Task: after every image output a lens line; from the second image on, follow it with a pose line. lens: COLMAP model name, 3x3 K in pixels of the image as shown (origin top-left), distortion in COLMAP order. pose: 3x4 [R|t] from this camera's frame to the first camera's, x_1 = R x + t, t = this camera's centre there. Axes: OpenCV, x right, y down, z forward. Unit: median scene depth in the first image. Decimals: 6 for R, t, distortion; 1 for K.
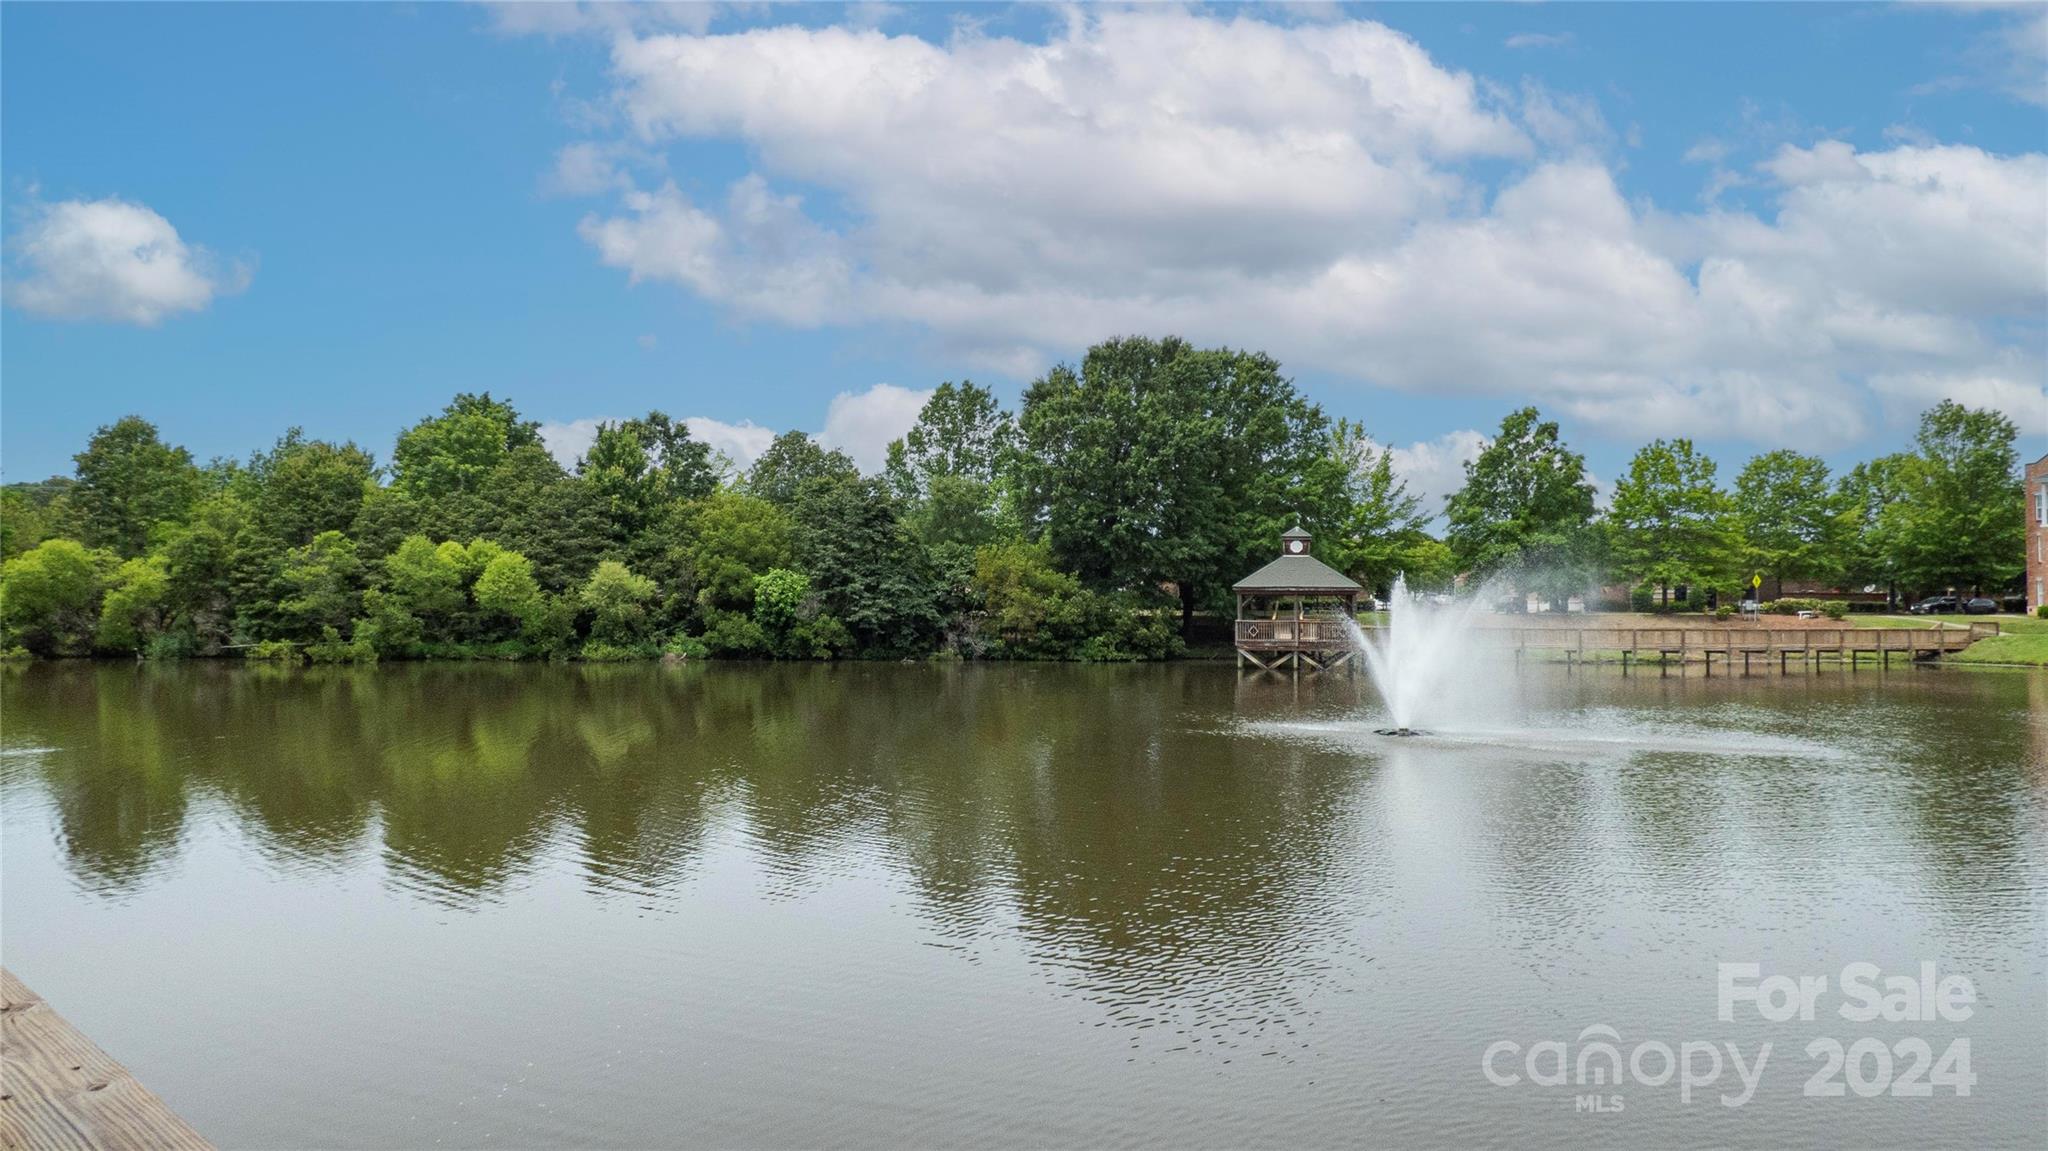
lens RADIAL K [[1235.4, 0, 1029.5], [0, 1235.4, 568.0], [0, 0, 1]] dist [-0.040688, 0.041689]
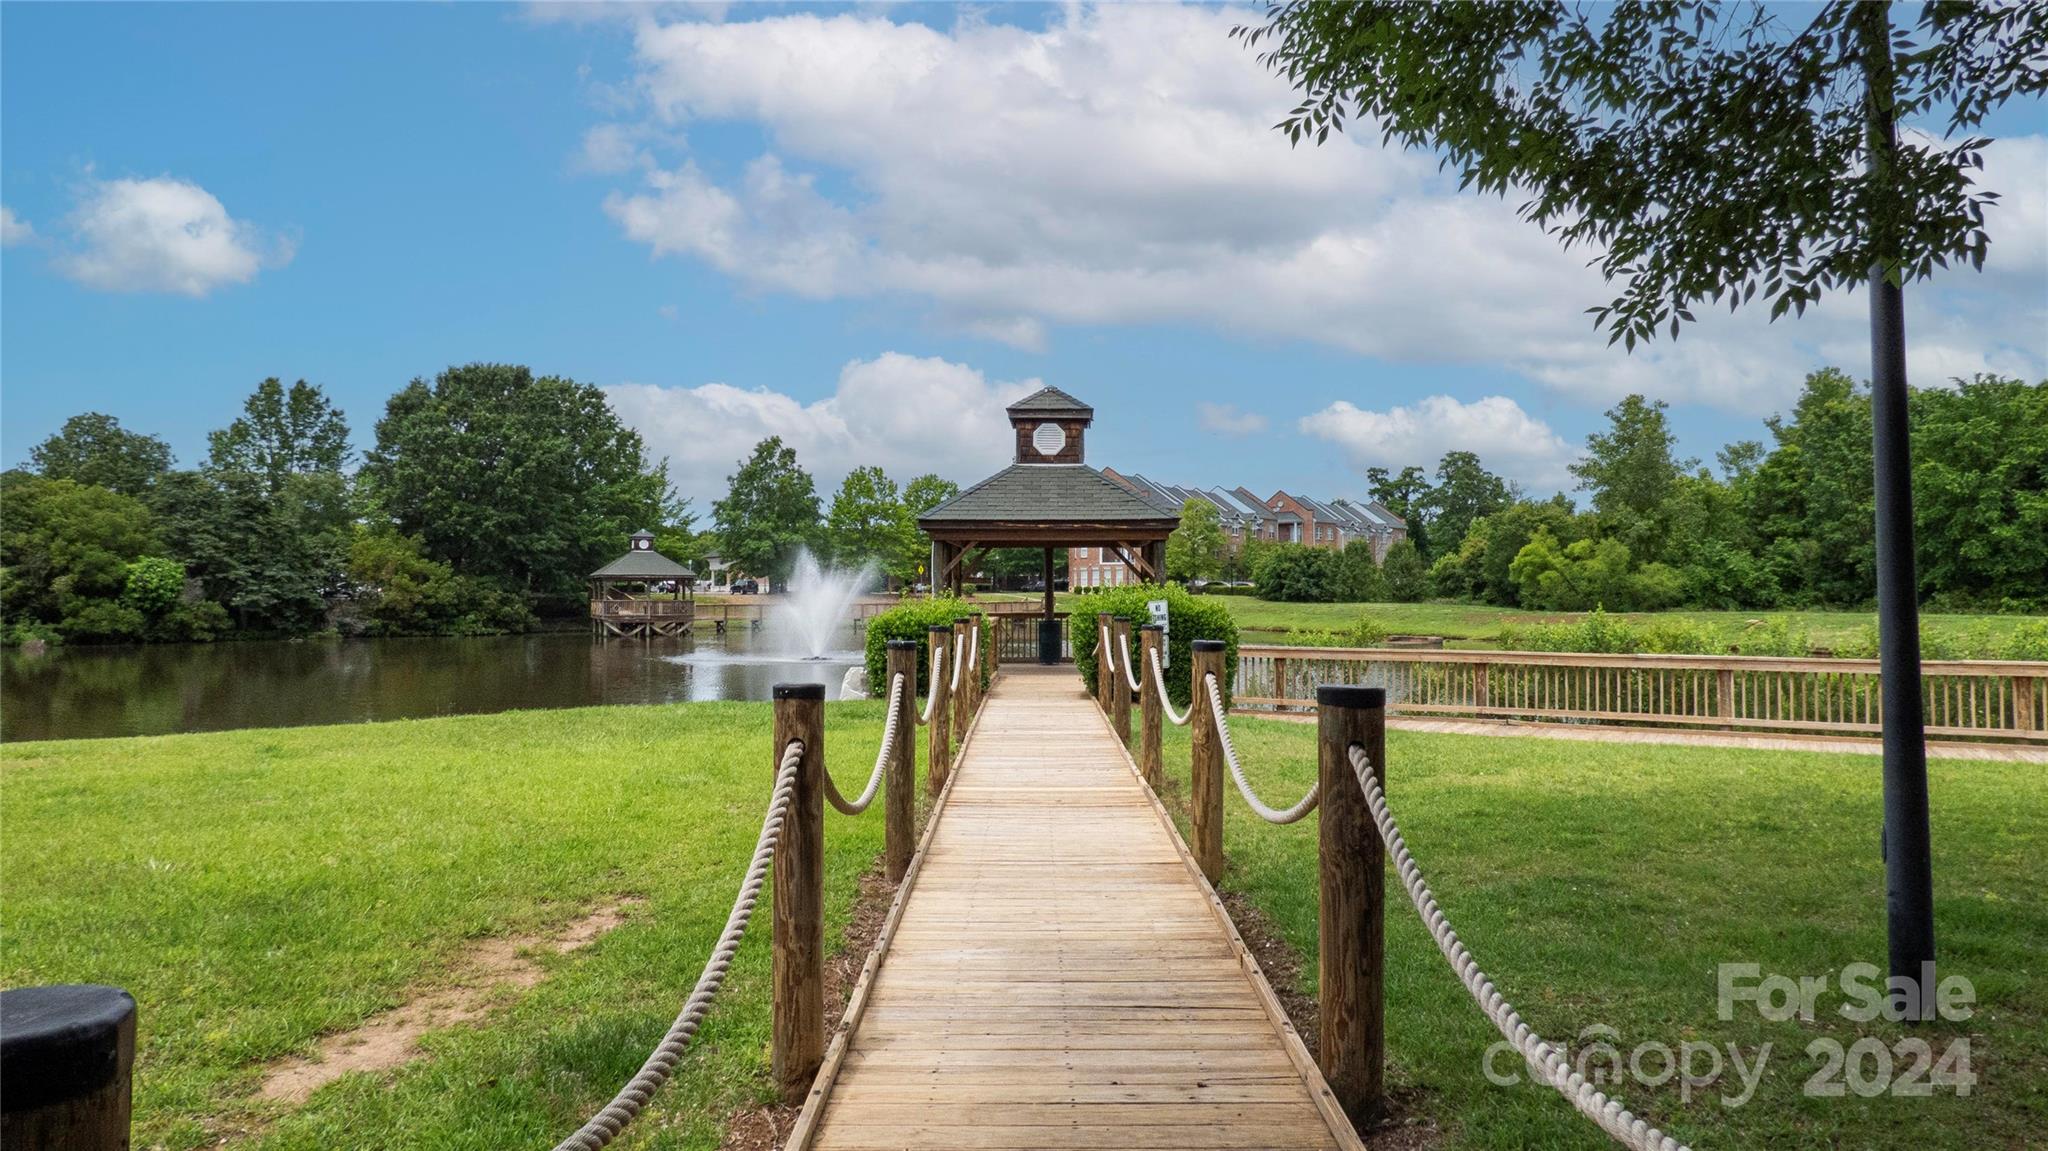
lens RADIAL K [[1257.0, 0, 1028.2], [0, 1257.0, 561.9], [0, 0, 1]] dist [-0.069399, 0.097596]
pose [[0.789545, 0.006016, 0.613663, -0.258483], [-0.011542, 0.999921, 0.005048, -0.008669], [-0.613584, -0.011069, 0.789552, -0.289738]]
